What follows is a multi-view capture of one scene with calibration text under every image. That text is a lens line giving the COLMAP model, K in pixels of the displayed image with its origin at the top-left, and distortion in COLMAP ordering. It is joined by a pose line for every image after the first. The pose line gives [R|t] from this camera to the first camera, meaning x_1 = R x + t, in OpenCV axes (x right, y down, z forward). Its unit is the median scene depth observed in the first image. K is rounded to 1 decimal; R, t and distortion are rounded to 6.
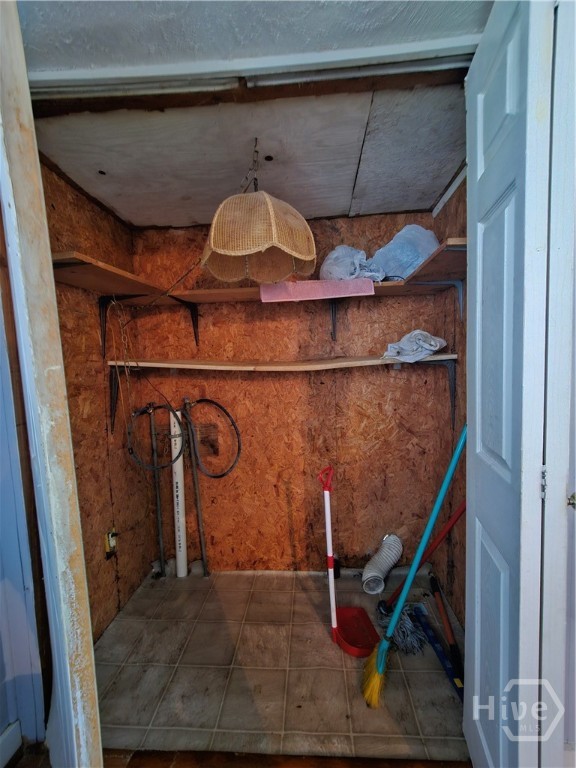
lens RADIAL K [[316.2, 0, 293.4], [0, 316.2, 379.6], [0, 0, 1]] dist [-0.004817, 0.001905]
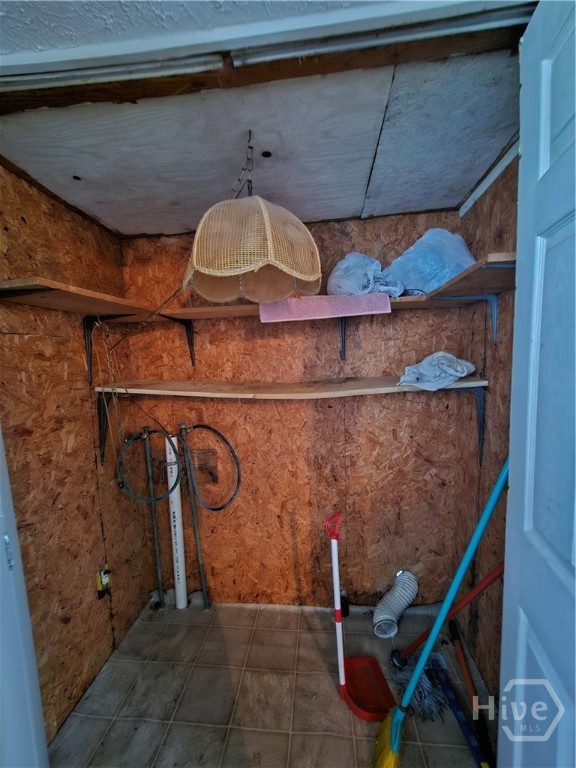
lens RADIAL K [[316.2, 0, 287.7], [0, 316.2, 387.8], [0, 0, 1]] dist [-0.004817, 0.001905]
pose [[0.998935, -0.001314, -0.046111, 0.014787], [0.003155, 0.999199, 0.039881, -0.096297], [0.046022, -0.039984, 0.998140, 0.116375]]
